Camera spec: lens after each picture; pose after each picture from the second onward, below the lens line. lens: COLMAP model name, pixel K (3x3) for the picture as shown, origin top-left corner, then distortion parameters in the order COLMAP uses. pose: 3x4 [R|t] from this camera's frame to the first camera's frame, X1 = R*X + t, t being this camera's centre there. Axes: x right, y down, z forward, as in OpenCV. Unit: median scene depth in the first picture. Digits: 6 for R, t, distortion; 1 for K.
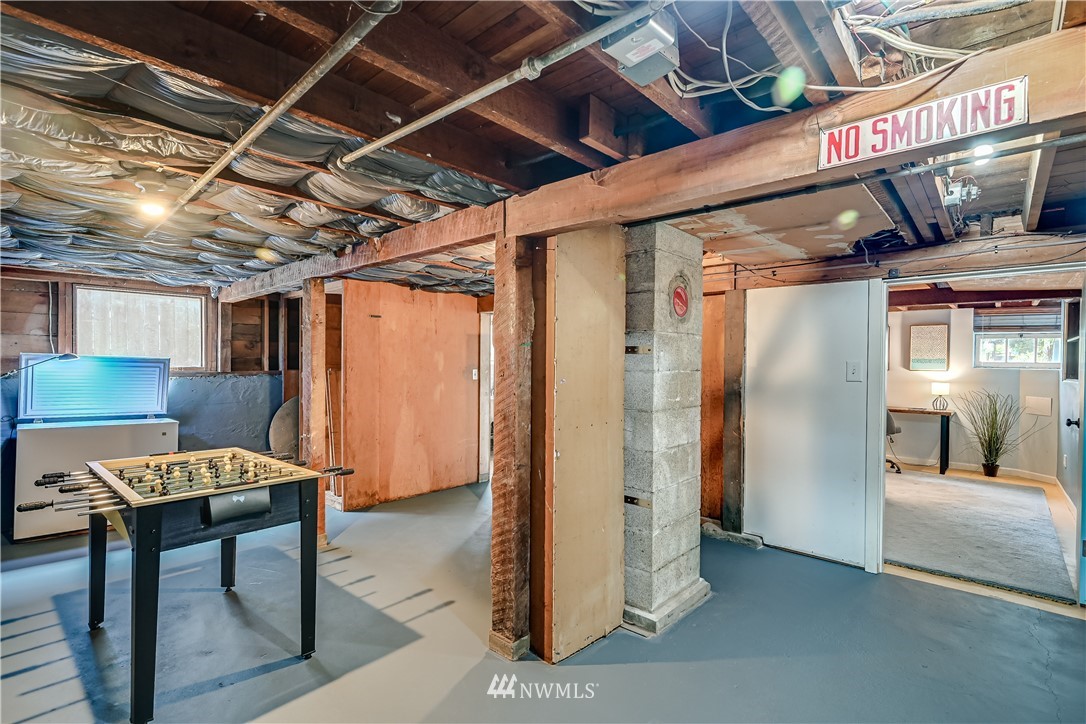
lens RADIAL K [[523.1, 0, 522.7], [0, 523.1, 367.9], [0, 0, 1]] dist [0.000116, -0.000968]
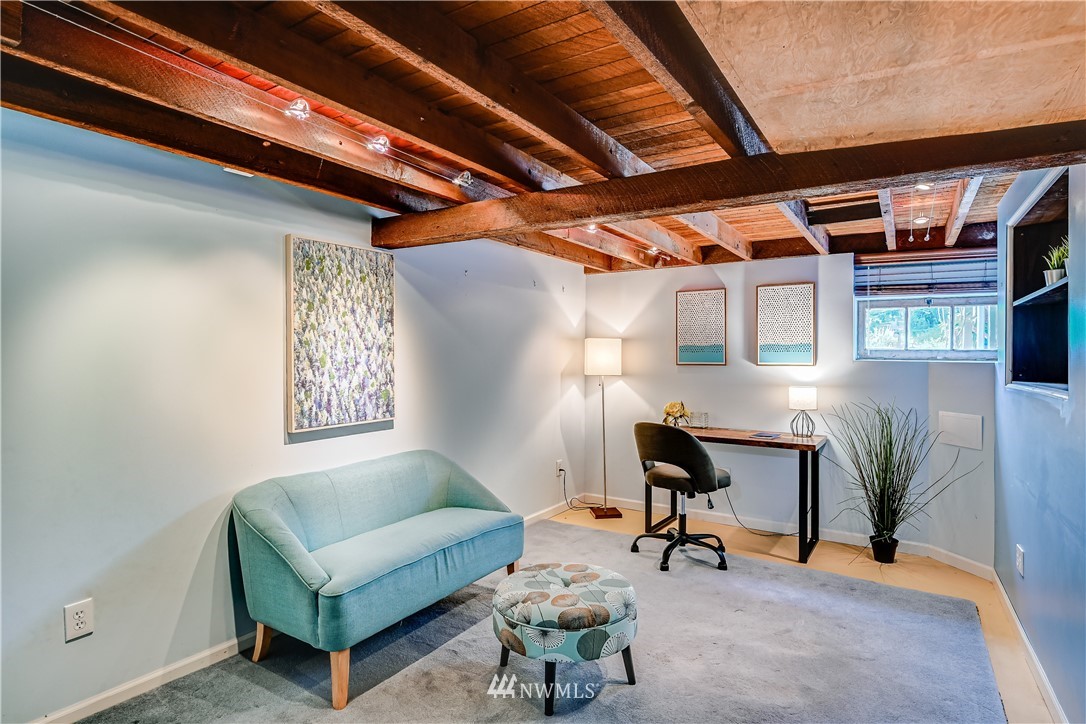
lens RADIAL K [[557.2, 0, 544.1], [0, 557.2, 355.5], [0, 0, 1]] dist [-0.003530, -0.000199]
pose [[0.986759, -0.006776, 0.162050, 0.449167], [0.008968, 0.999878, -0.012800, -0.000356], [-0.161944, 0.014084, 0.986700, 0.479056]]
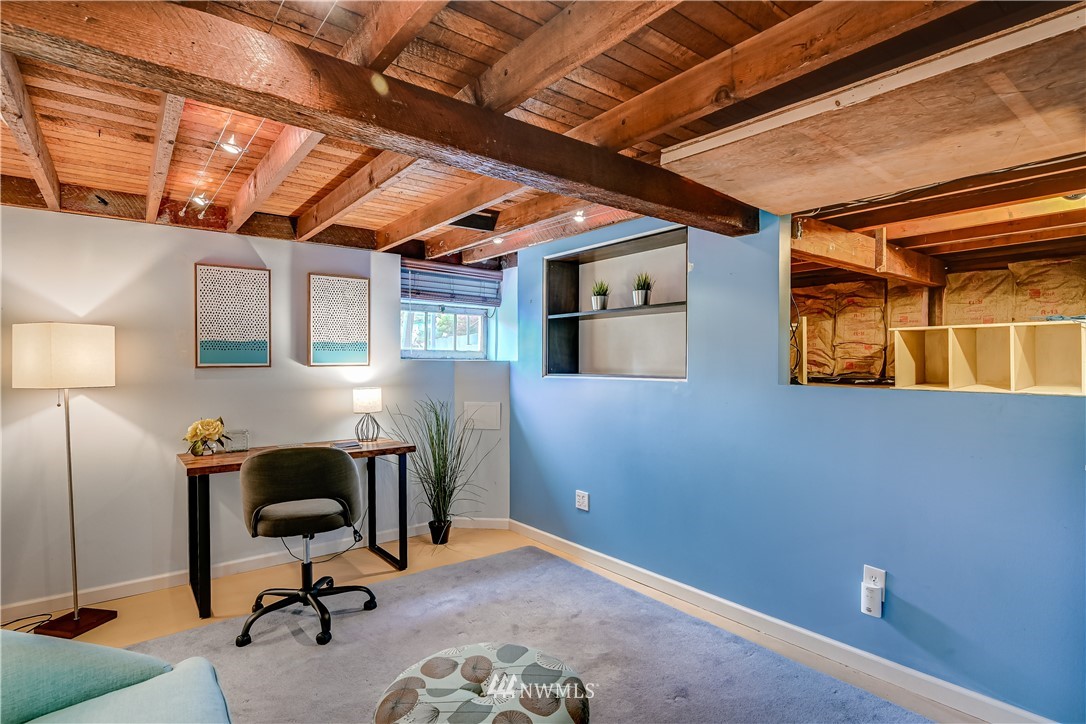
lens RADIAL K [[557.2, 0, 542.3], [0, 557.2, 358.3], [0, 0, 1]] dist [-0.003530, -0.000199]
pose [[0.177547, -0.006450, 0.984091, 0.292329], [0.015522, 0.999872, 0.003753, -0.001185], [-0.983990, 0.014609, 0.177624, 0.756676]]
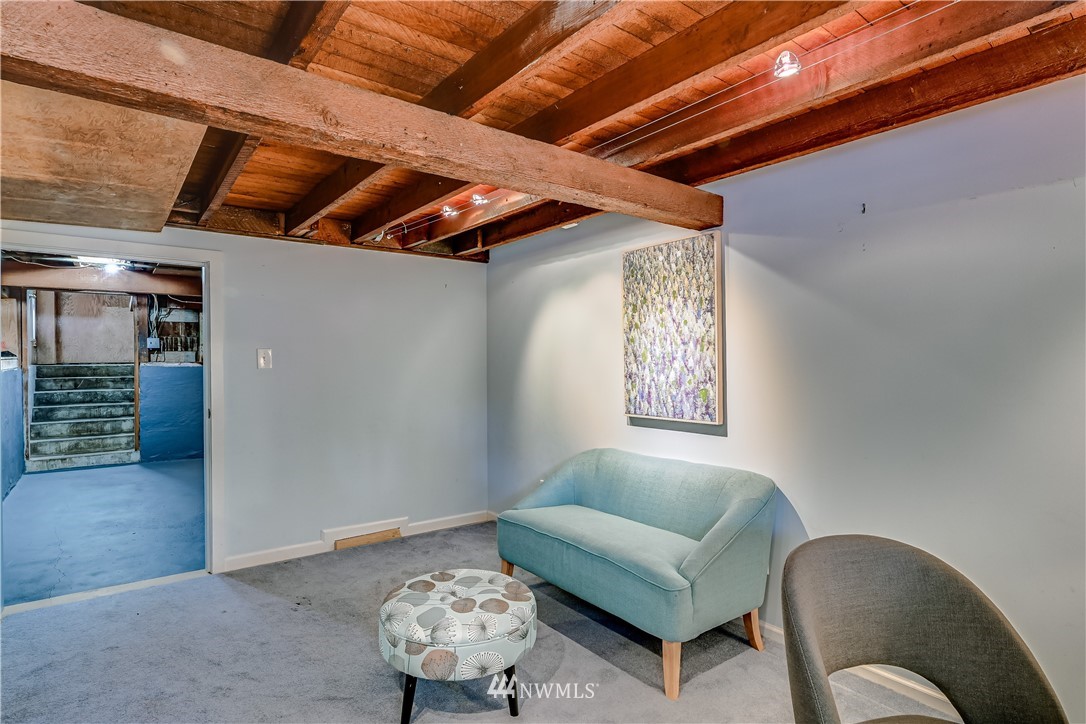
lens RADIAL K [[557.2, 0, 547.0], [0, 557.2, 362.3], [0, 0, 1]] dist [-0.003530, -0.000199]
pose [[-0.164569, 0.000339, -0.986365, 0.832256], [-0.012088, 0.999924, 0.002361, 0.002056], [0.986291, 0.012312, -0.164553, 0.927969]]
